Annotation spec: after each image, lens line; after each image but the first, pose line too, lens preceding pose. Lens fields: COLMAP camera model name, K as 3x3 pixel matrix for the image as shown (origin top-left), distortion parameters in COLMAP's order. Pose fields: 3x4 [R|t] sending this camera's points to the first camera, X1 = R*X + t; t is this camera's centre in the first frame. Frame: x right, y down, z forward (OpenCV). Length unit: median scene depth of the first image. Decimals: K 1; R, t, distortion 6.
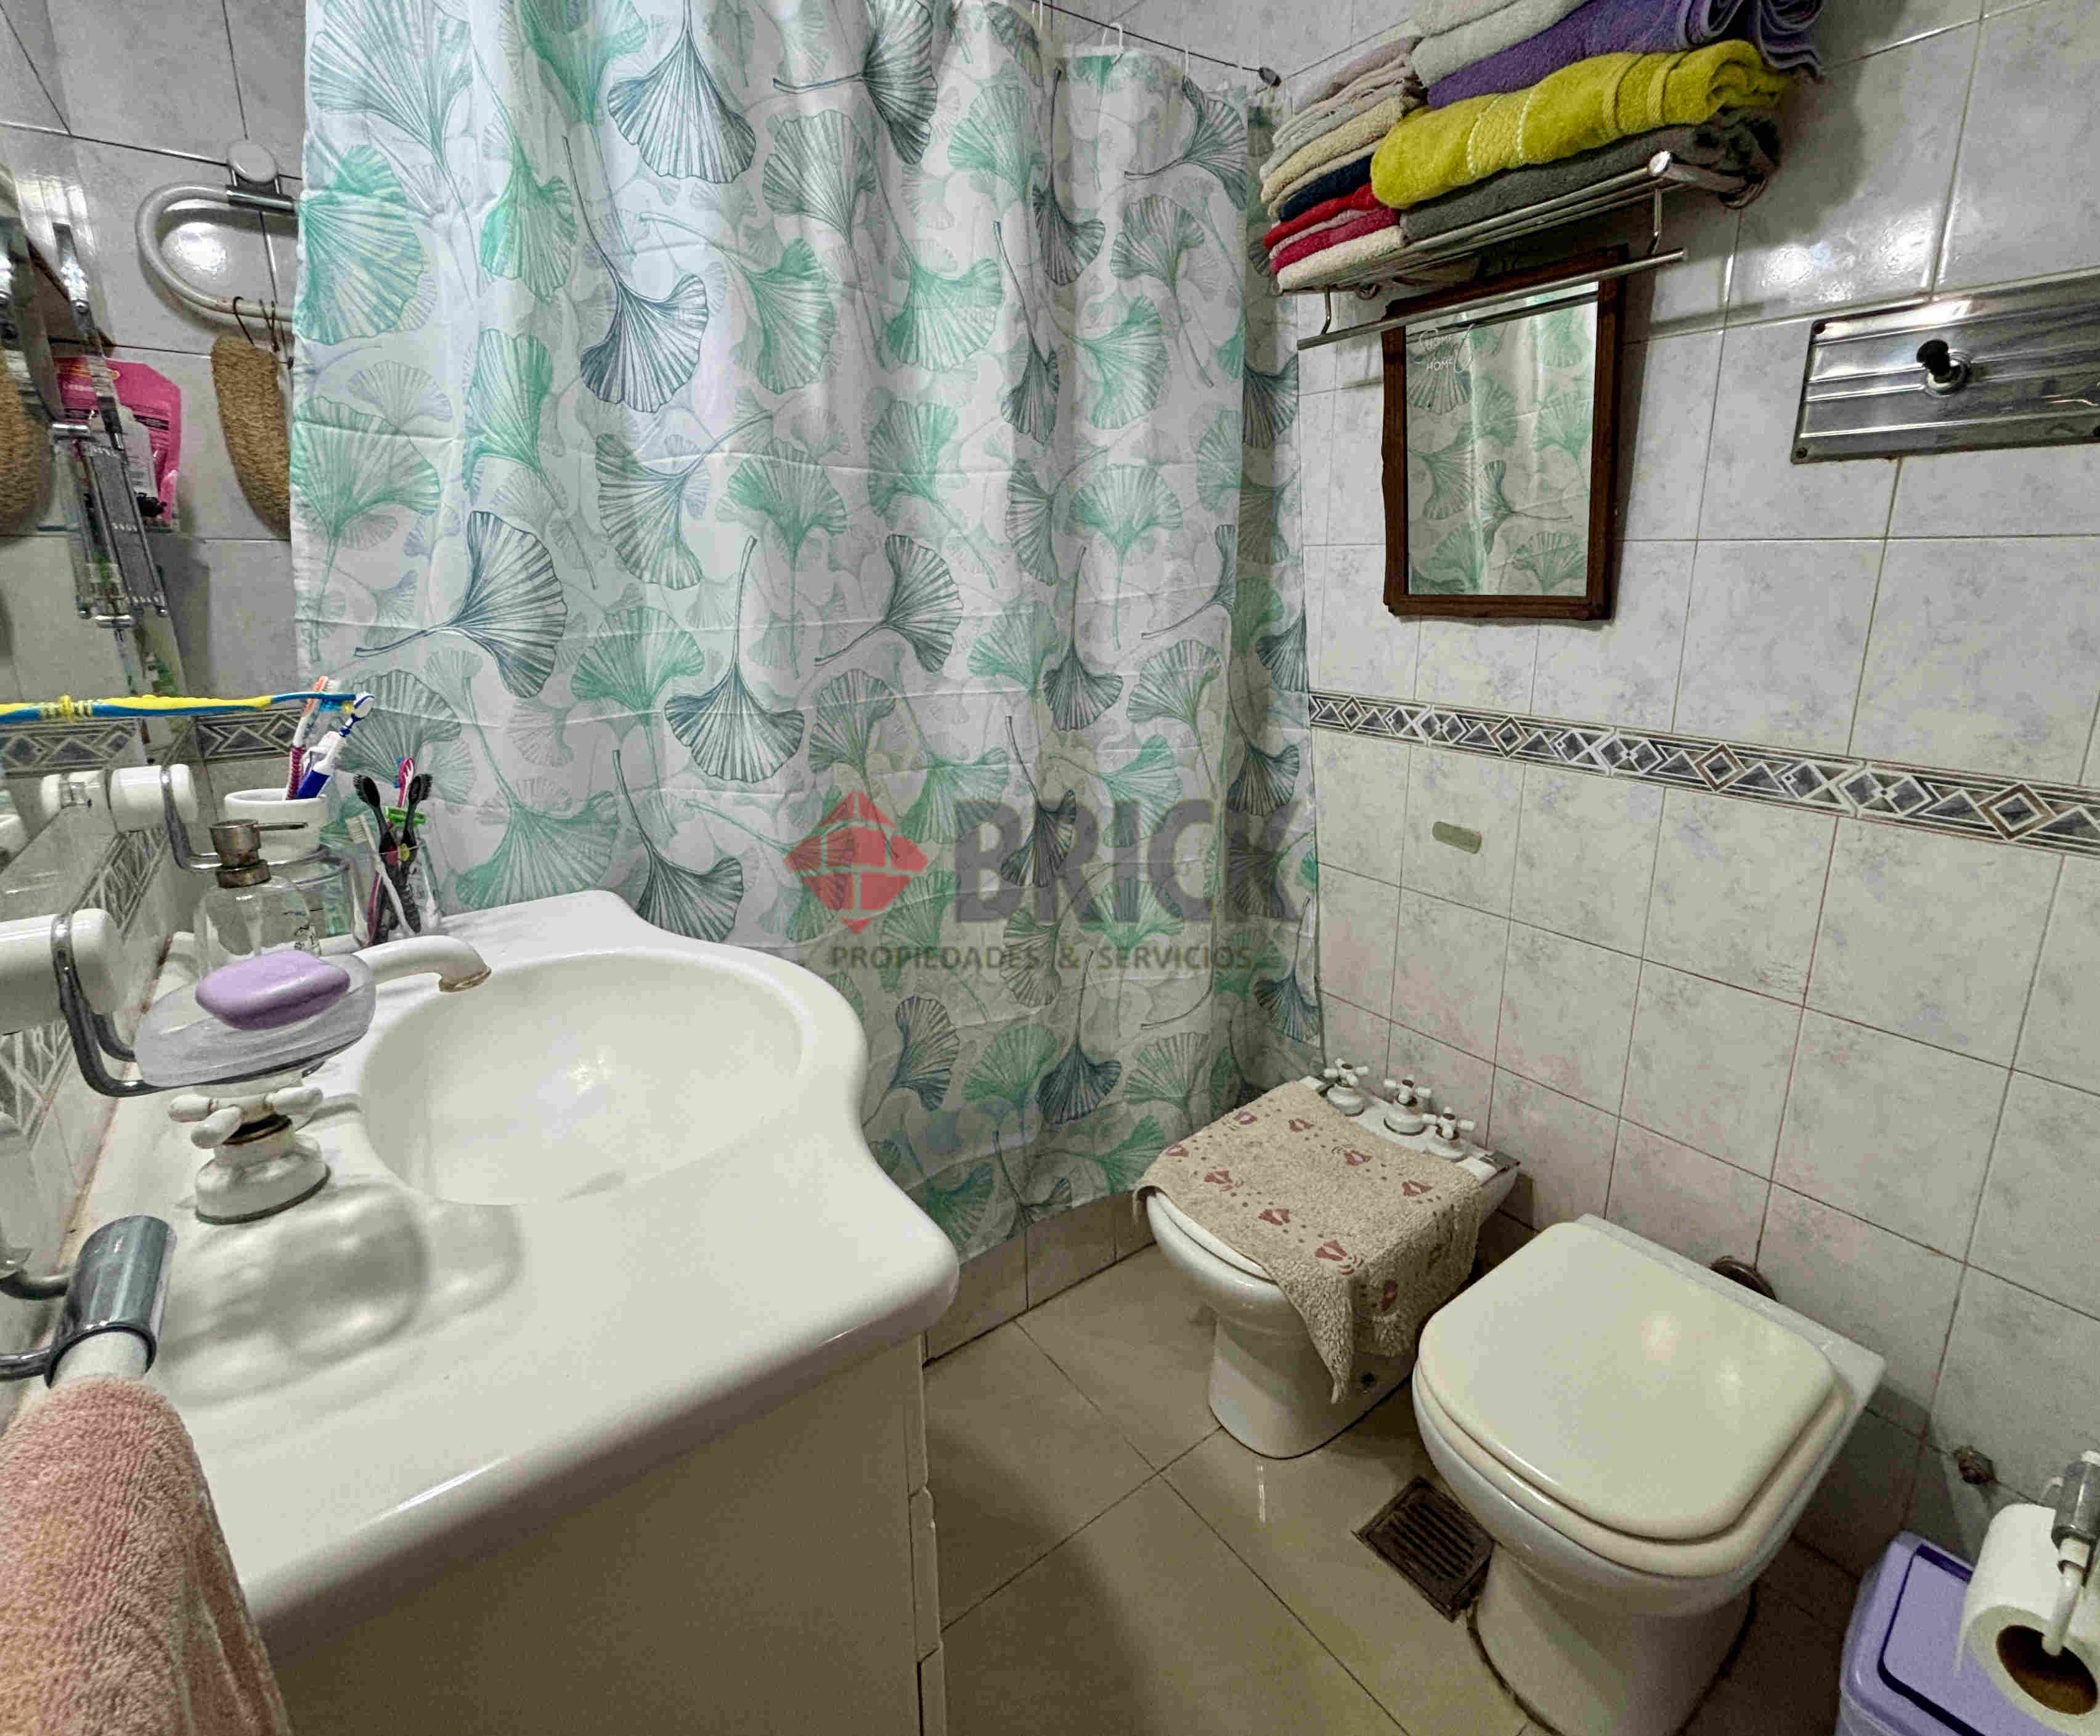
lens RADIAL K [[987.9, 0, 1054.3], [0, 987.9, 807.1], [0, 0, 1]] dist [0.018174, -0.041146]
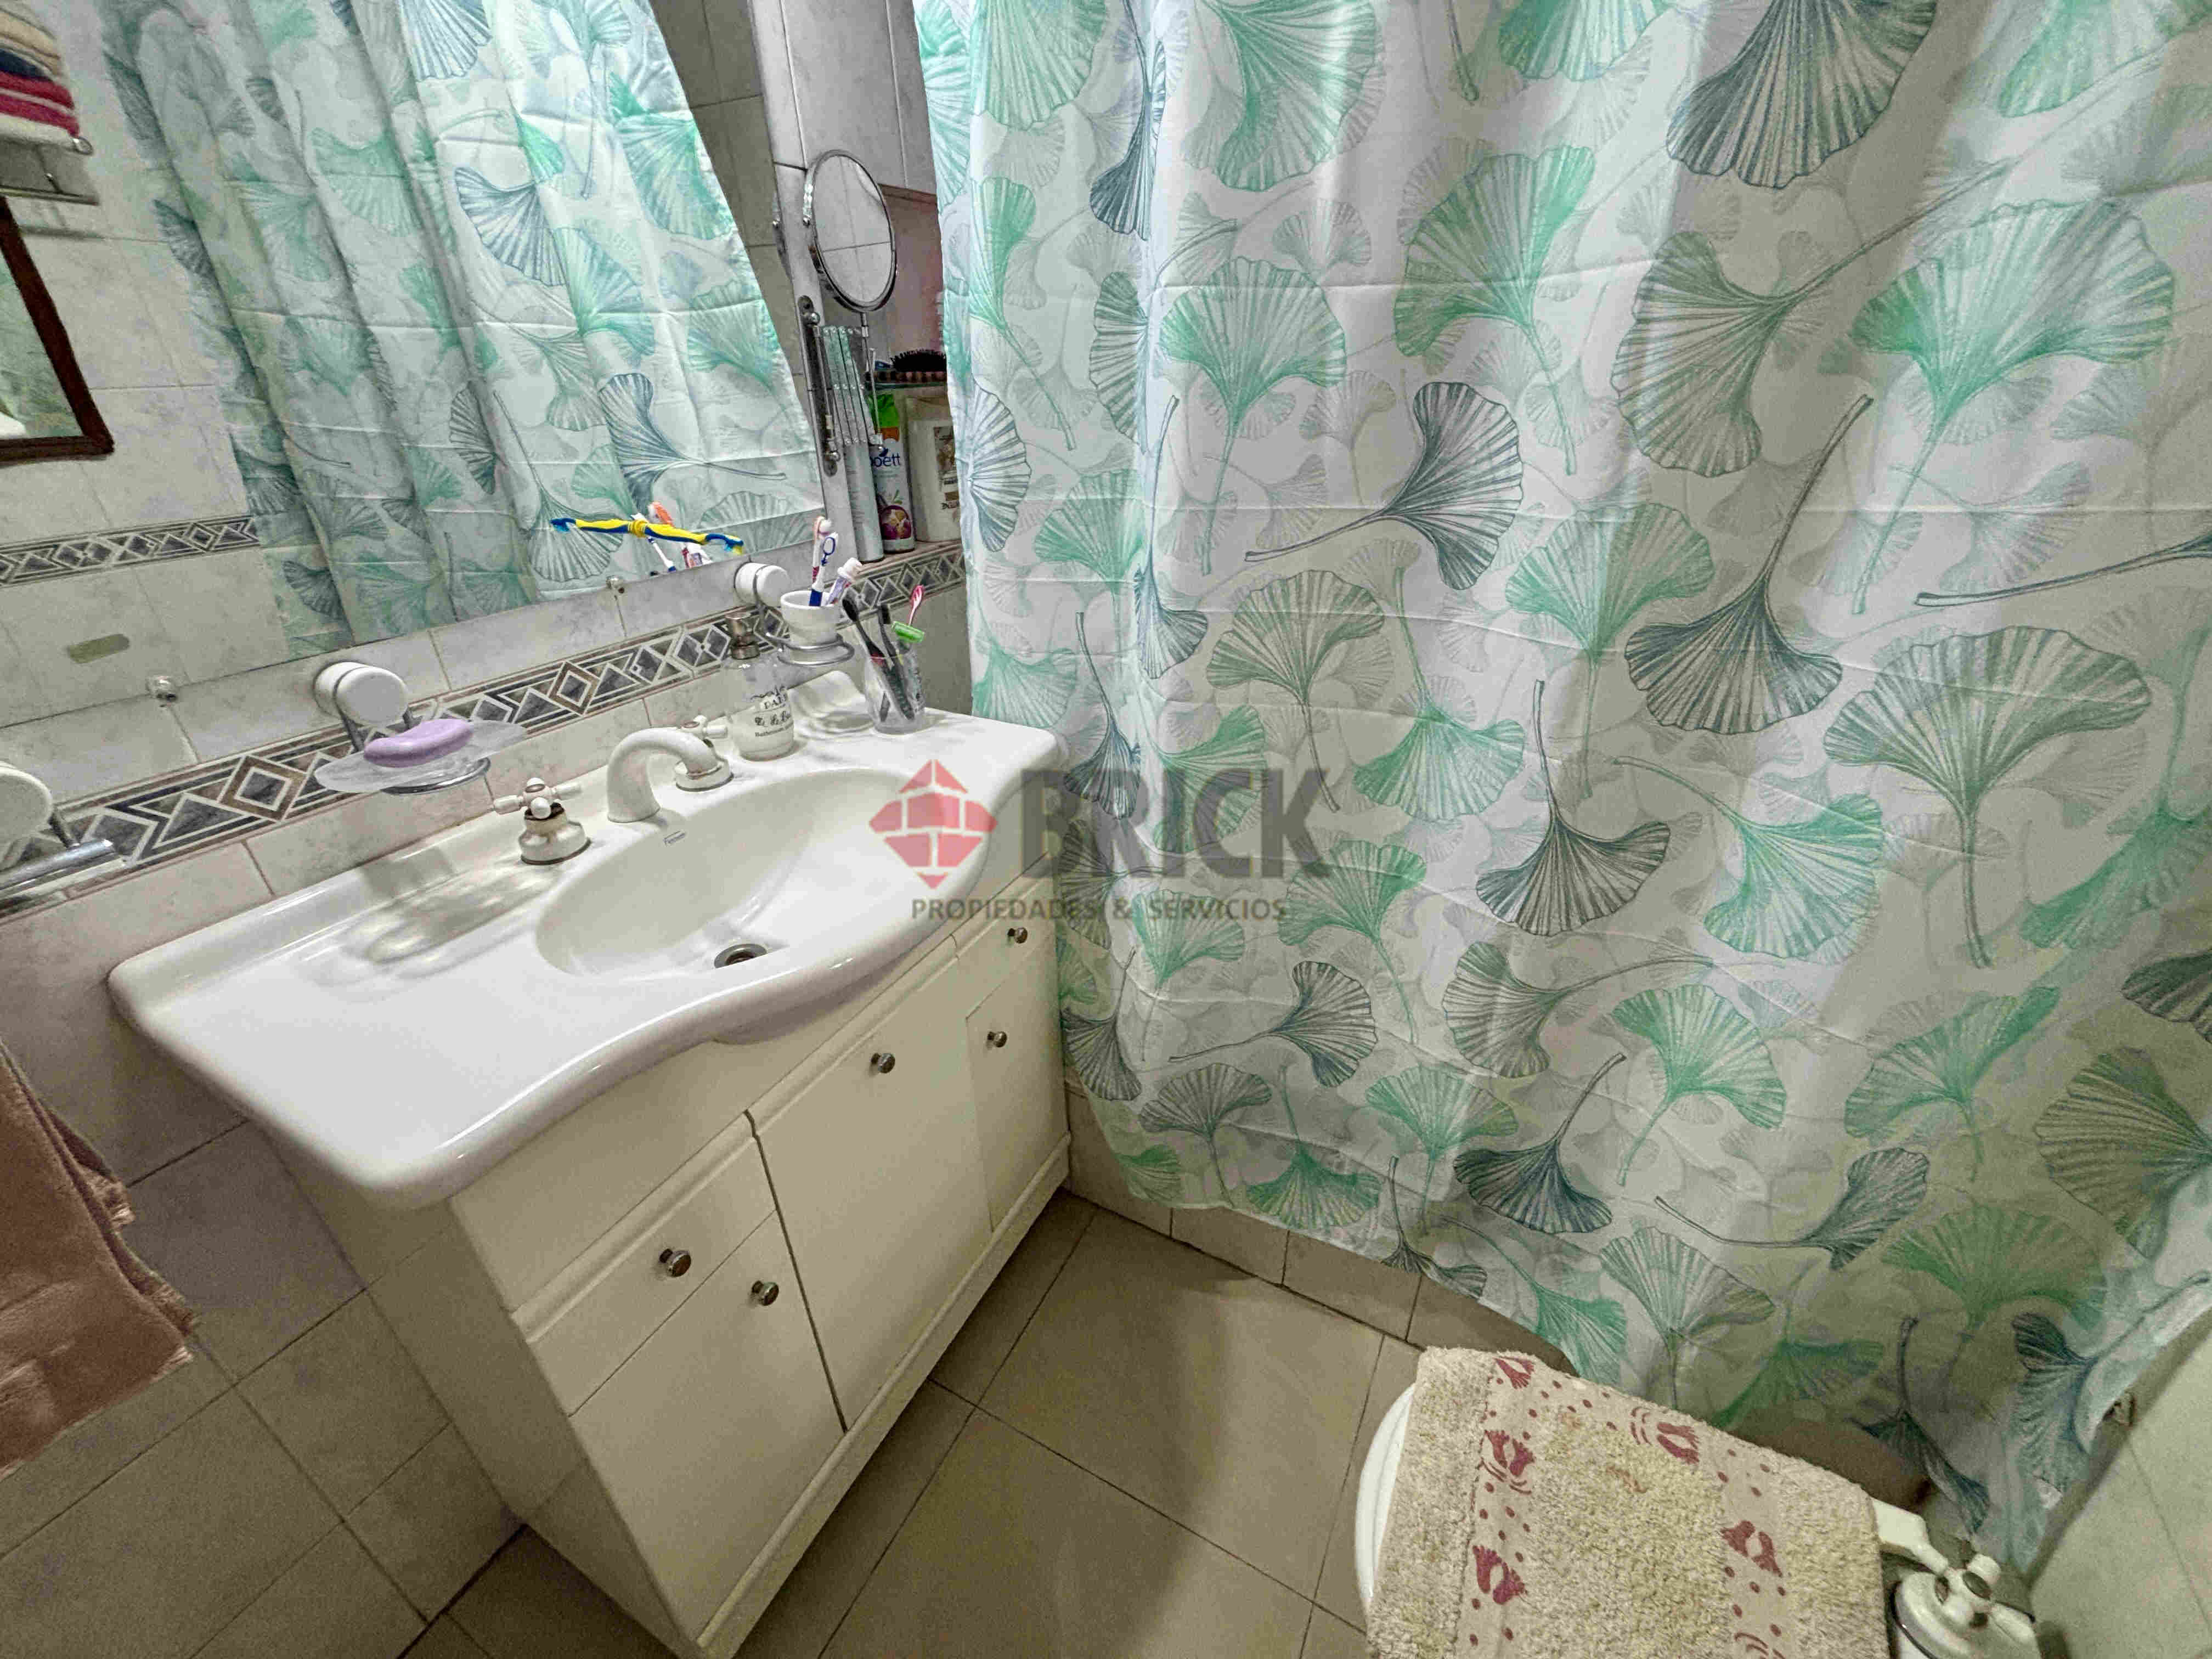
lens RADIAL K [[891.5, 0, 1110.1], [0, 891.5, 825.9], [0, 0, 1]] dist [-0.000642, -0.000057]
pose [[0.438968, 0.411360, -0.798805, 0.395957], [-0.197966, 0.911473, 0.360592, -0.186816], [0.876423, -0.000152, 0.481542, 0.540428]]
